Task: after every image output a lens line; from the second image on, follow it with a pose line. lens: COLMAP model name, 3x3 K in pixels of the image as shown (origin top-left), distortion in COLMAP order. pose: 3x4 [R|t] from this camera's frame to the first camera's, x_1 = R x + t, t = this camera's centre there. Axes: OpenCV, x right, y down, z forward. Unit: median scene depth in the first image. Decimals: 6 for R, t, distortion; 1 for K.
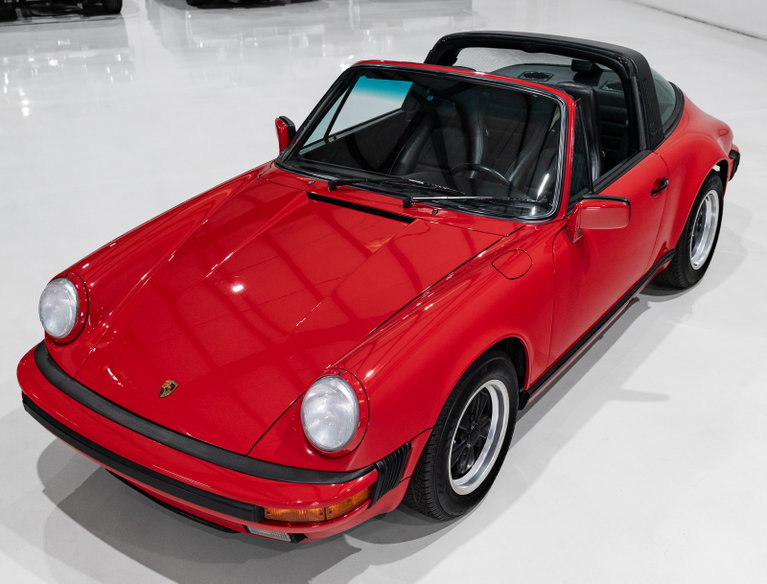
lens RADIAL K [[966.8, 0, 381.4], [0, 966.8, 294.3], [0, 0, 1]] dist [0.012112, 0.000000]
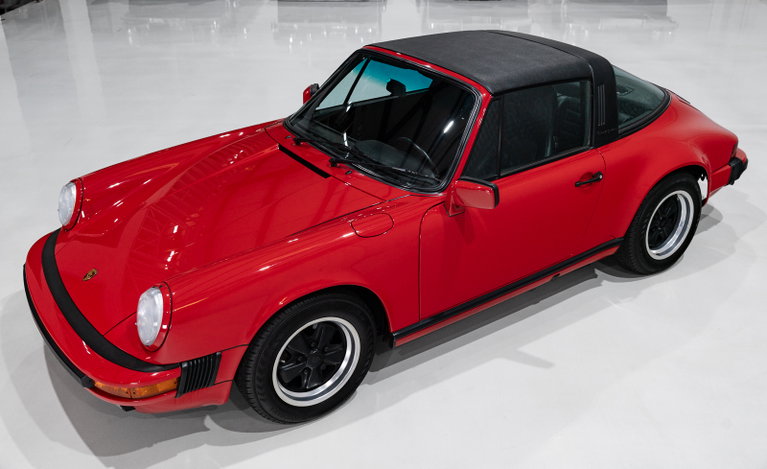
lens RADIAL K [[753.8, 0, 389.1], [0, 753.8, 205.2], [0, 0, 1]] dist [0.014911, 0.000000]
pose [[0.939870, 0.151473, -0.306105, 0.315742], [-0.157832, 0.987458, 0.004026, -0.044903], [0.302876, 0.044529, 0.951989, 0.088040]]
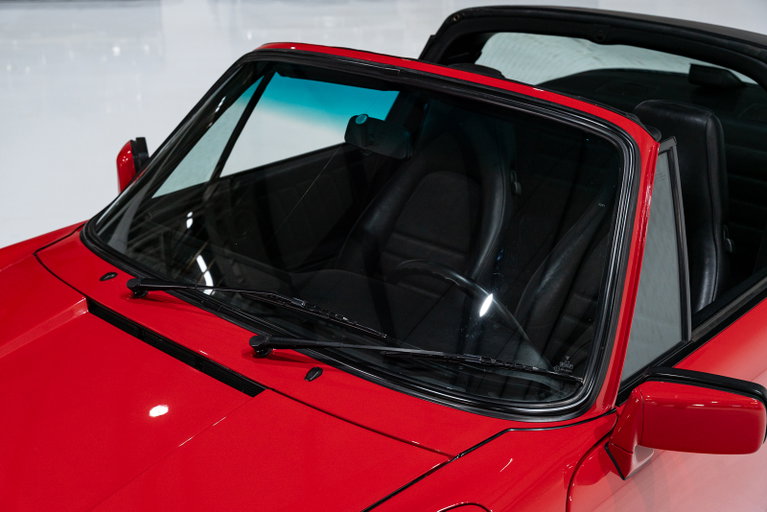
lens RADIAL K [[1078.2, 0, 387.2], [0, 1078.2, 250.5], [0, 0, 1]] dist [0.087249, 0.000000]
pose [[0.991975, 0.063408, -0.109389, 0.109583], [-0.071071, 0.995175, -0.067637, -0.087261], [0.104573, 0.074869, 0.991695, 0.401641]]
